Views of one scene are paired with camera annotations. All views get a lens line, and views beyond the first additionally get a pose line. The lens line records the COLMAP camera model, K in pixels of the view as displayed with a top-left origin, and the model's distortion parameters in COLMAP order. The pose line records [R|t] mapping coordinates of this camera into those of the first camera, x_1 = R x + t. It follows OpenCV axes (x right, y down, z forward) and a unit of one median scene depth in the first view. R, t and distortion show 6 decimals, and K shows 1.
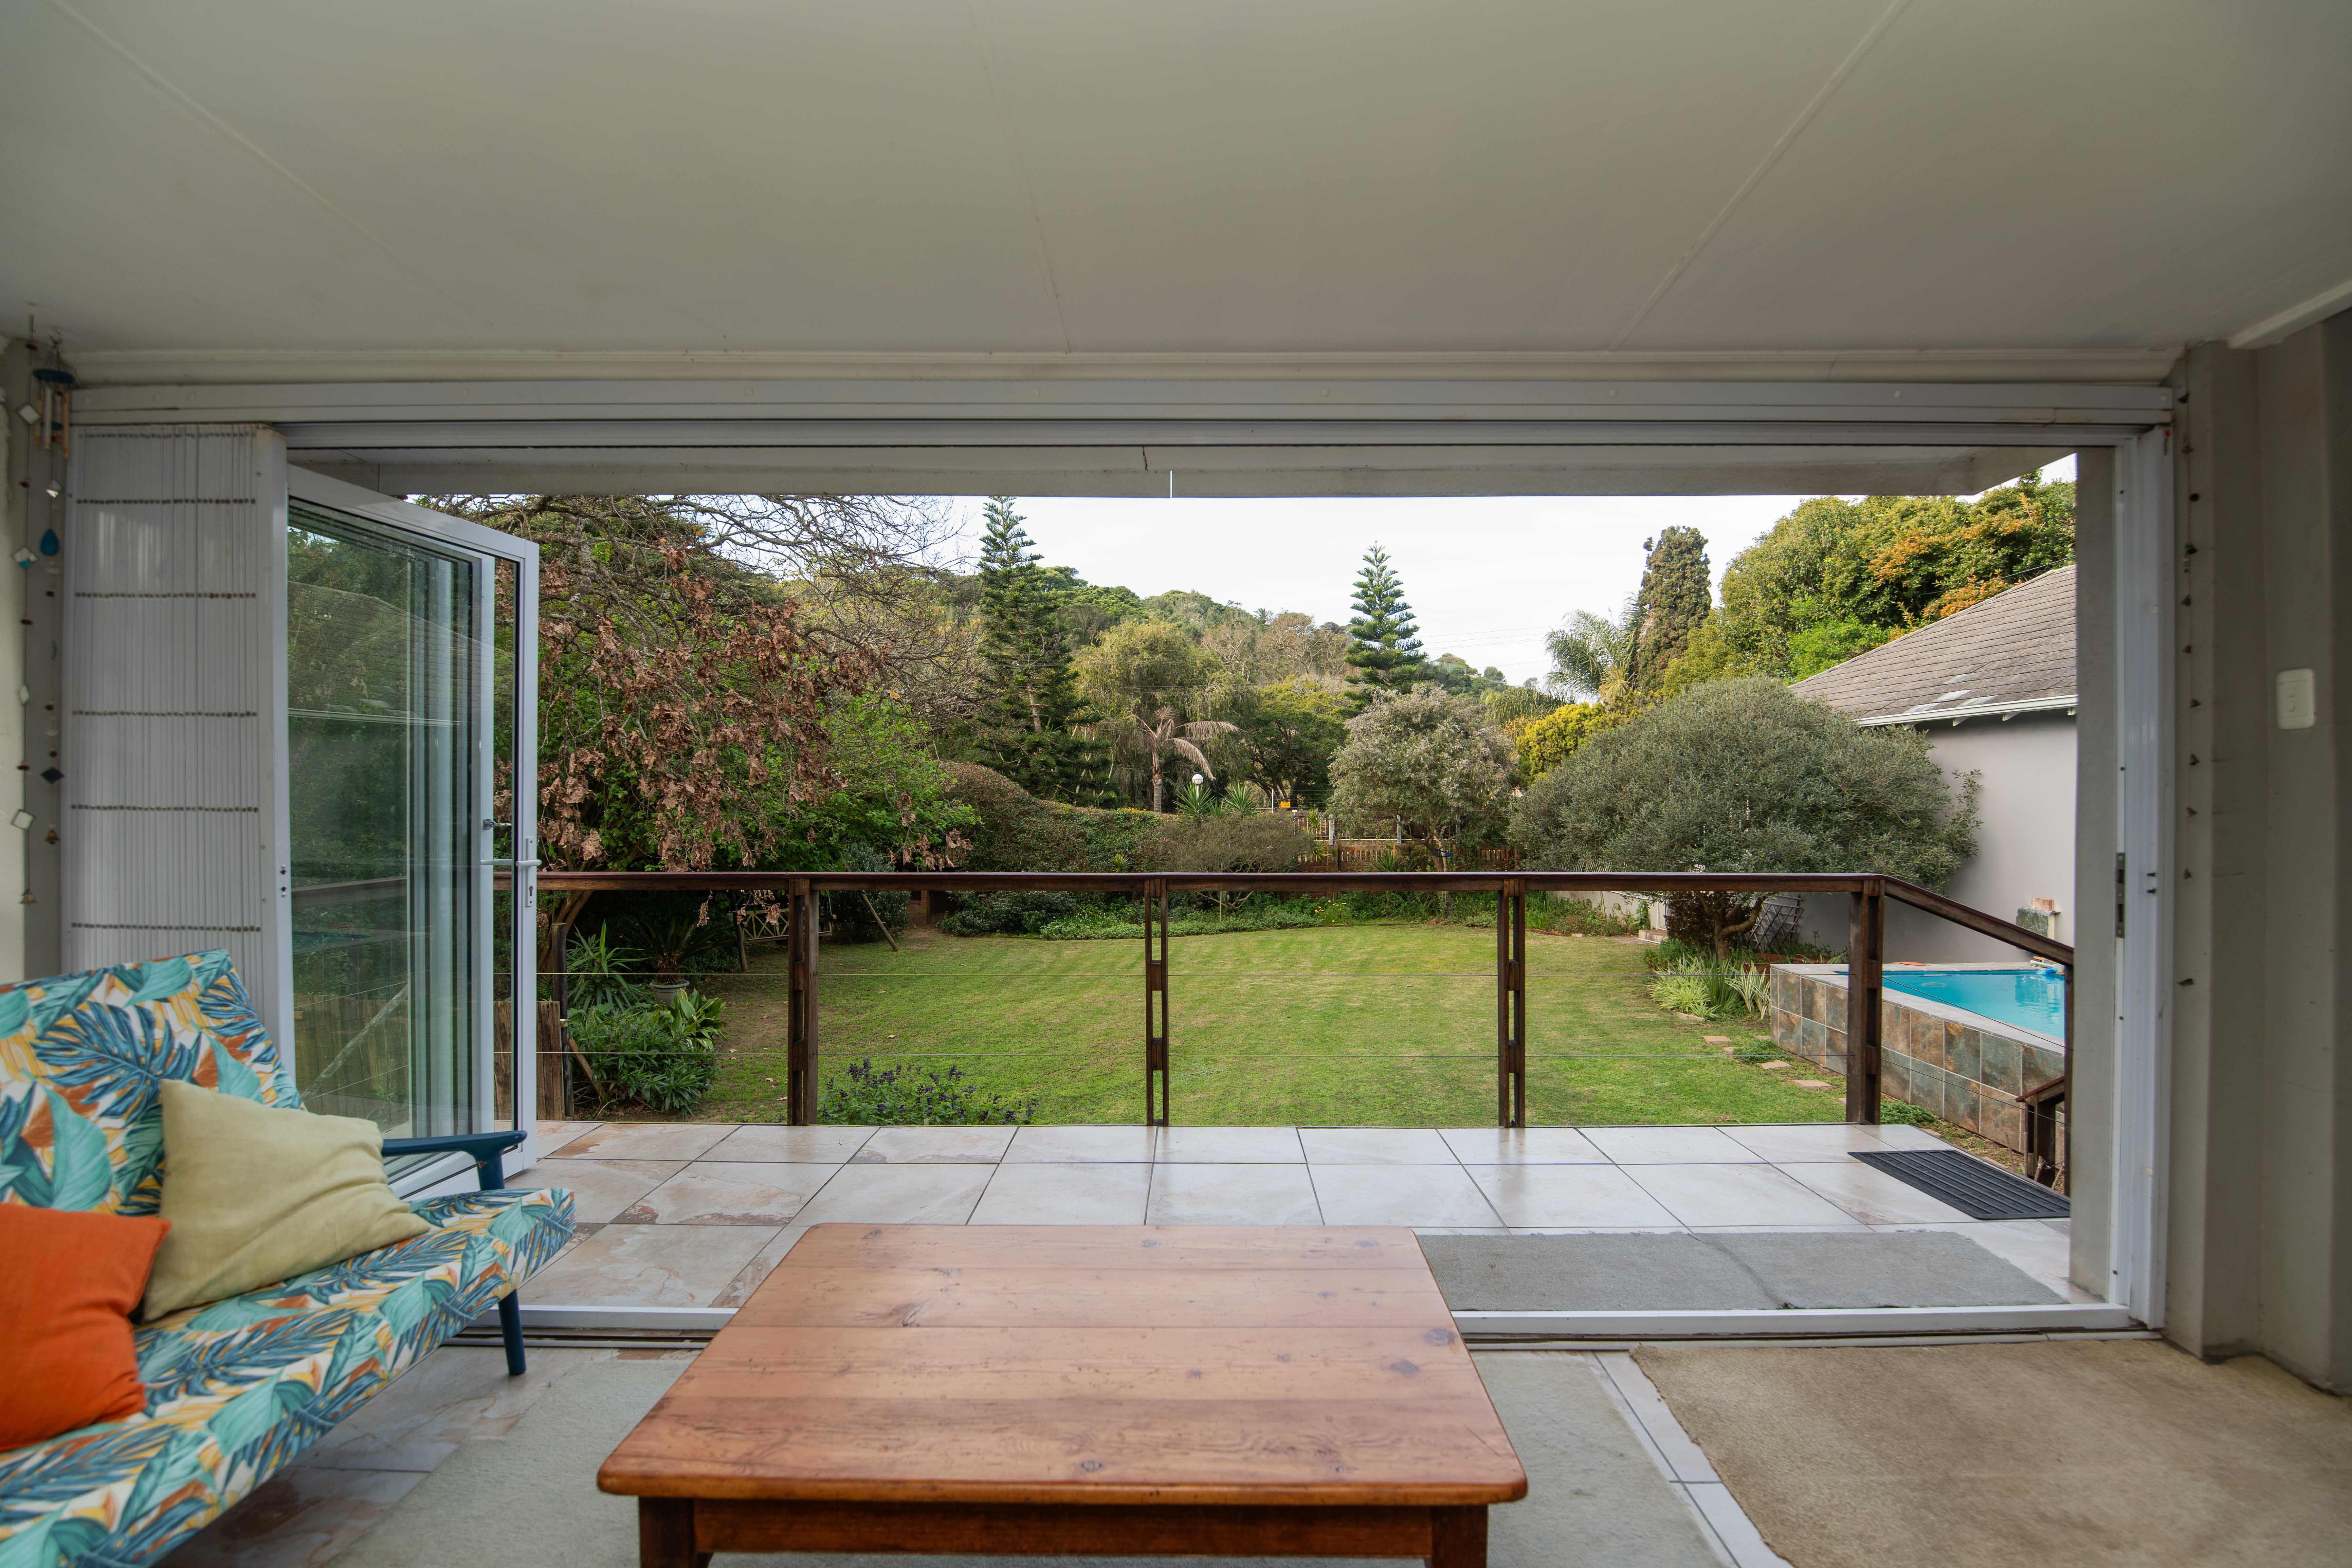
lens RADIAL K [[1040.5, 0, 1186.2], [0, 1040.5, 788.6], [0, 0, 1]] dist [-0.028226, -0.000462]
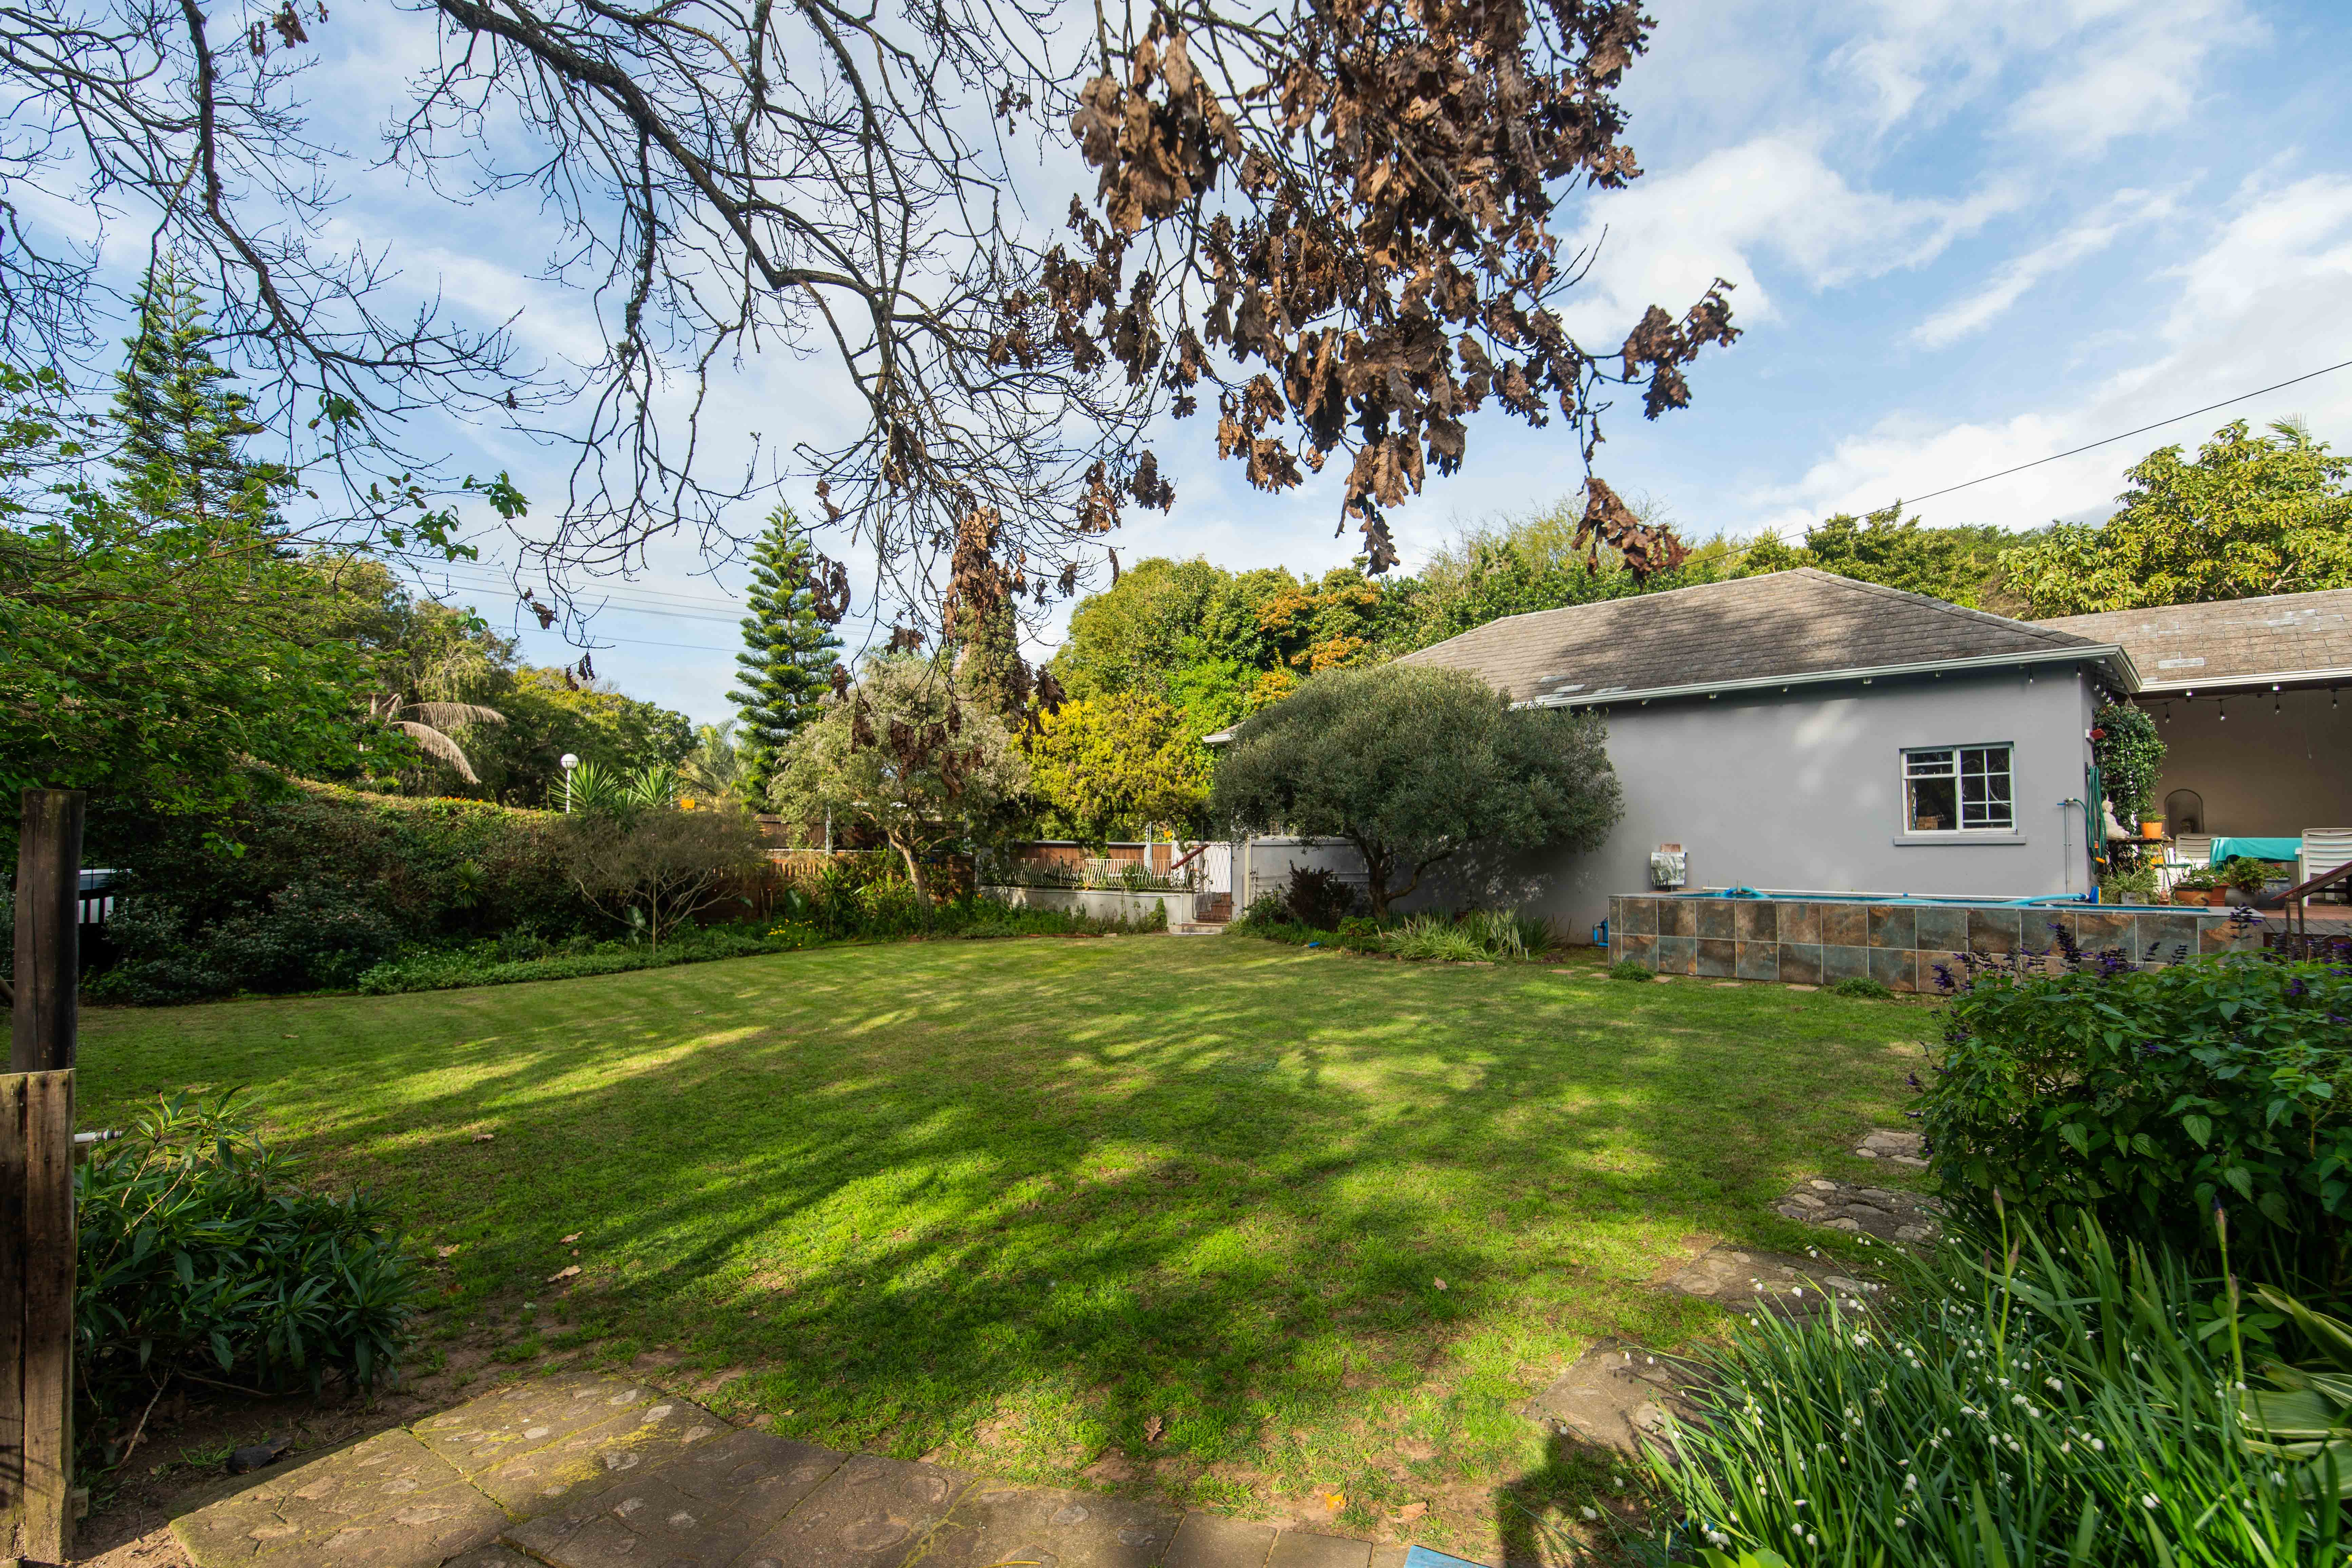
lens RADIAL K [[1040.5, 0, 1162.3], [0, 1040.5, 791.2], [0, 0, 1]] dist [-0.028226, -0.000462]
pose [[0.698705, 0.053201, 0.713429, -0.259824], [-0.011453, 0.997935, -0.063201, 0.063839], [-0.715318, 0.035988, 0.697871, 0.267818]]
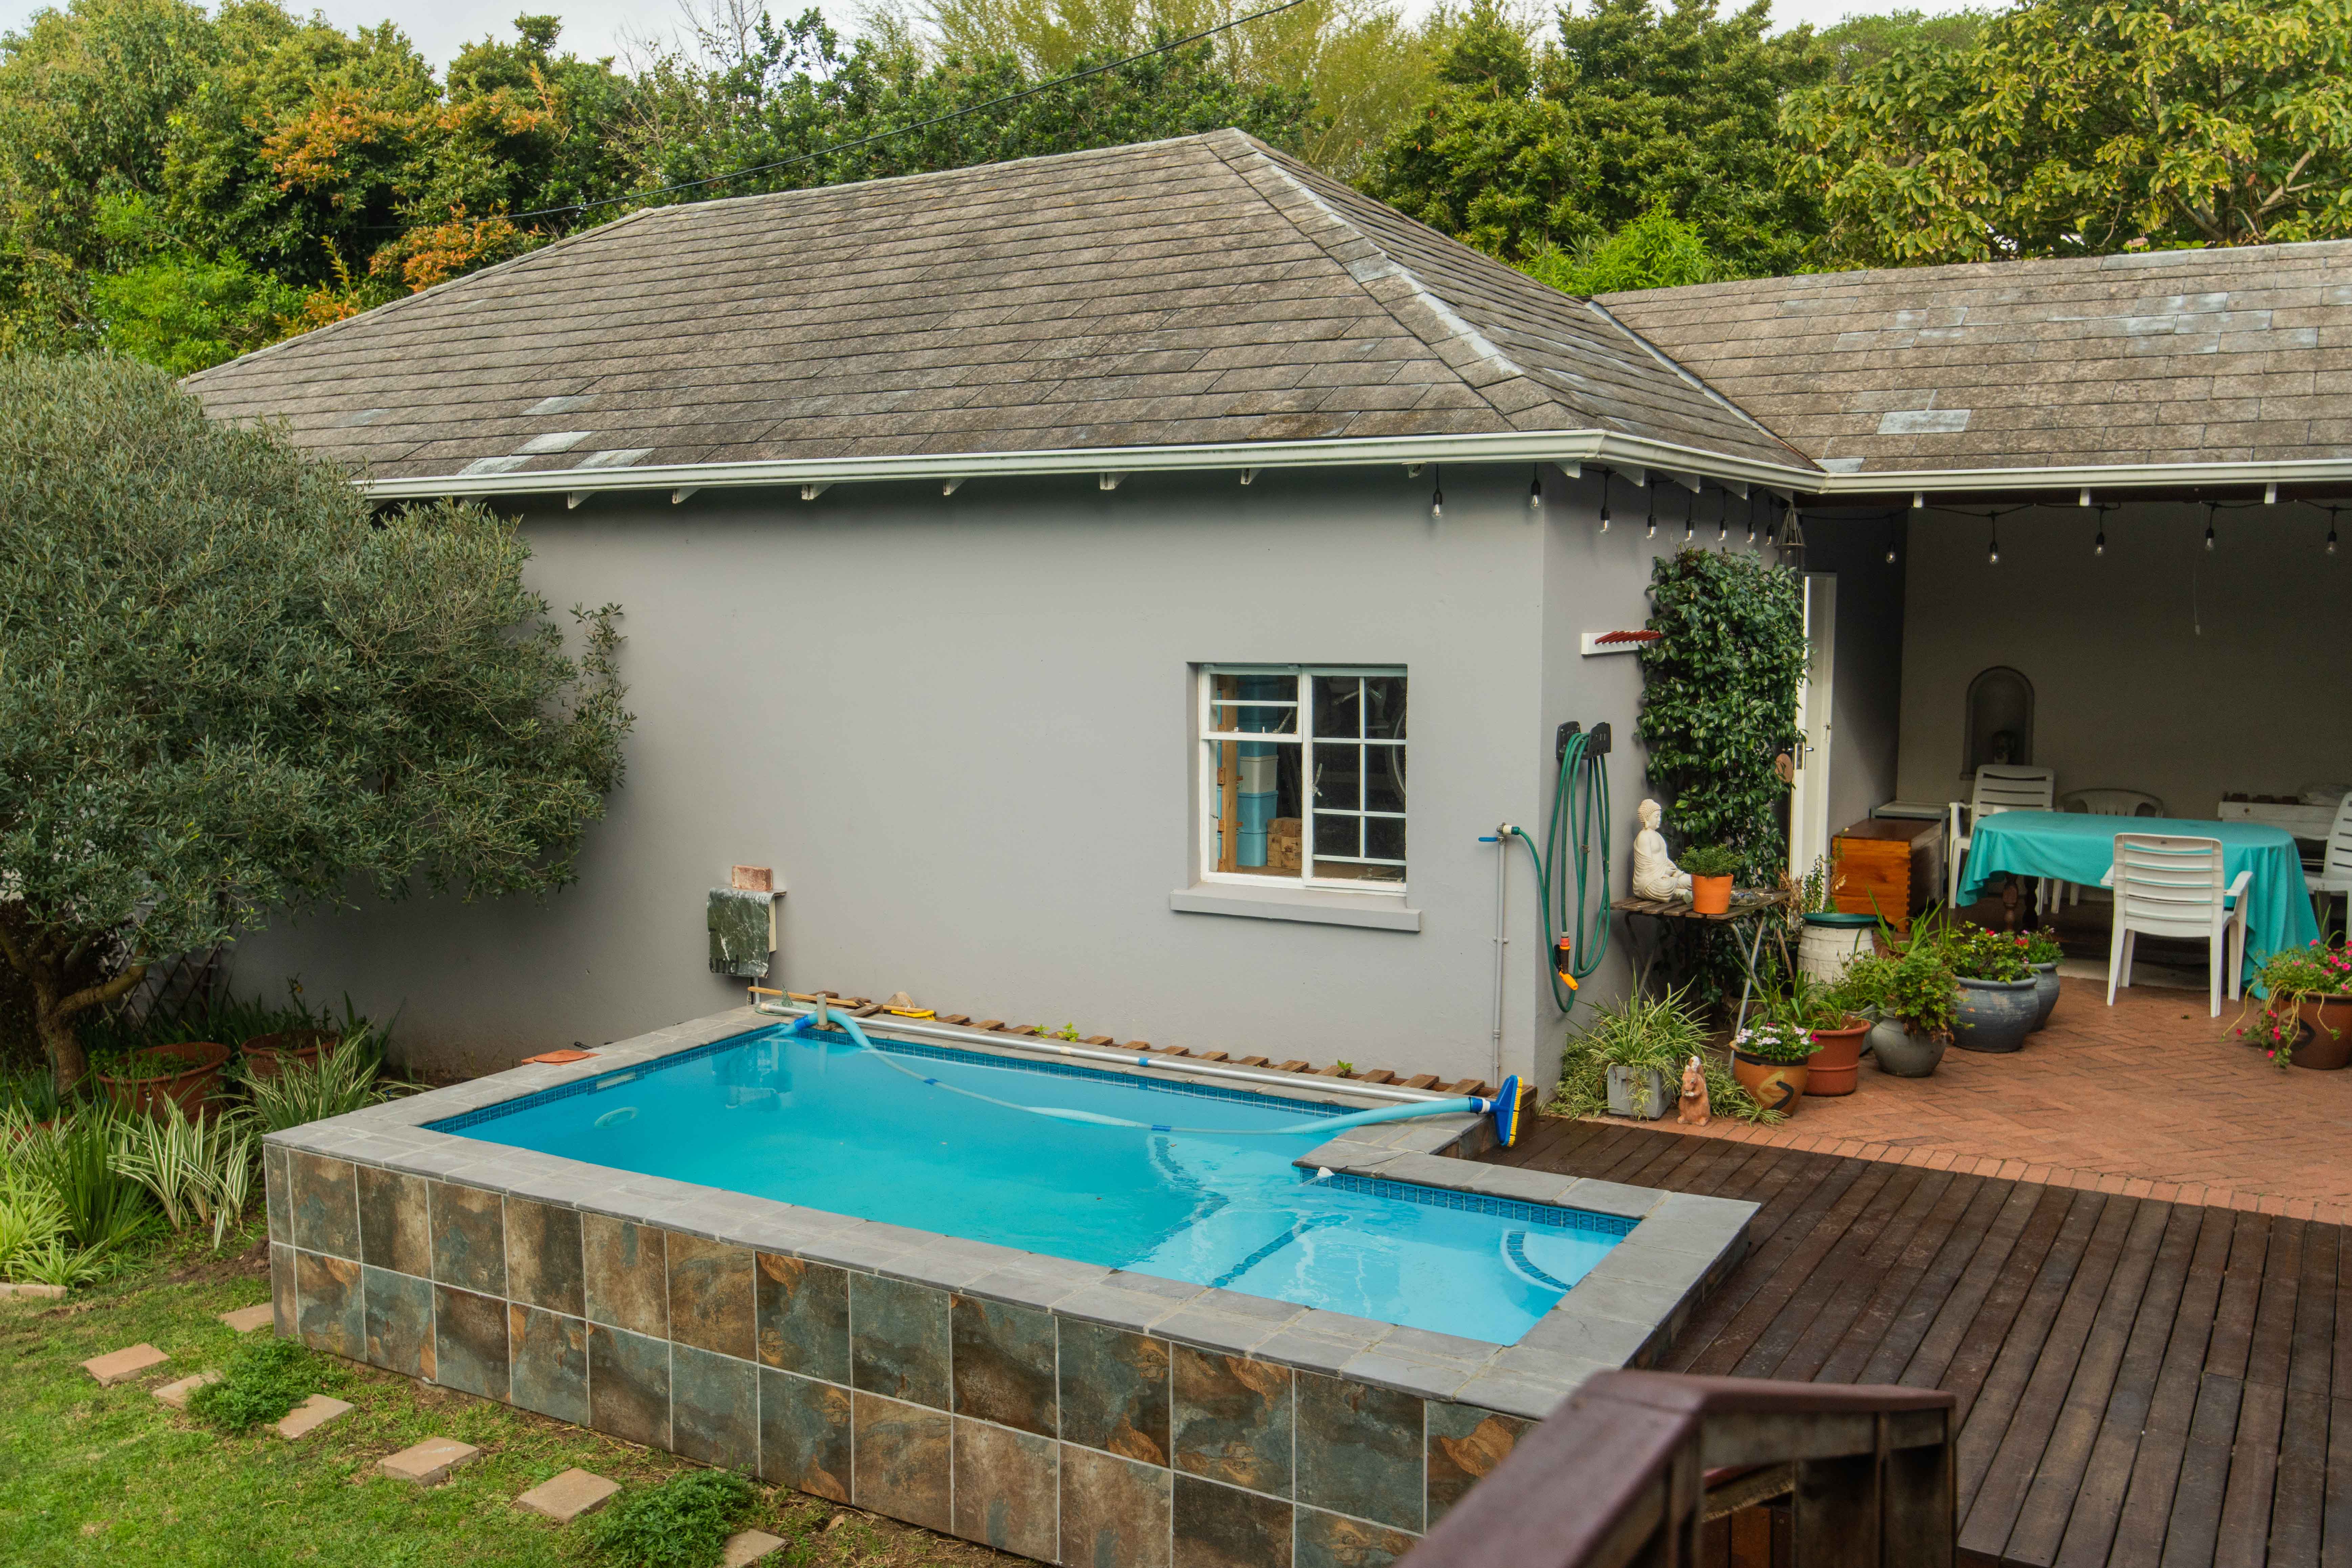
lens RADIAL K [[1941.9, 0, 1185.7], [0, 1941.9, 807.3], [0, 0, 1]] dist [0.007389, -0.003852]
pose [[0.488106, -0.096312, 0.867454, 0.059206], [-0.001477, 0.993800, 0.111171, -0.013477], [-0.872783, -0.055545, 0.484938, 0.172713]]
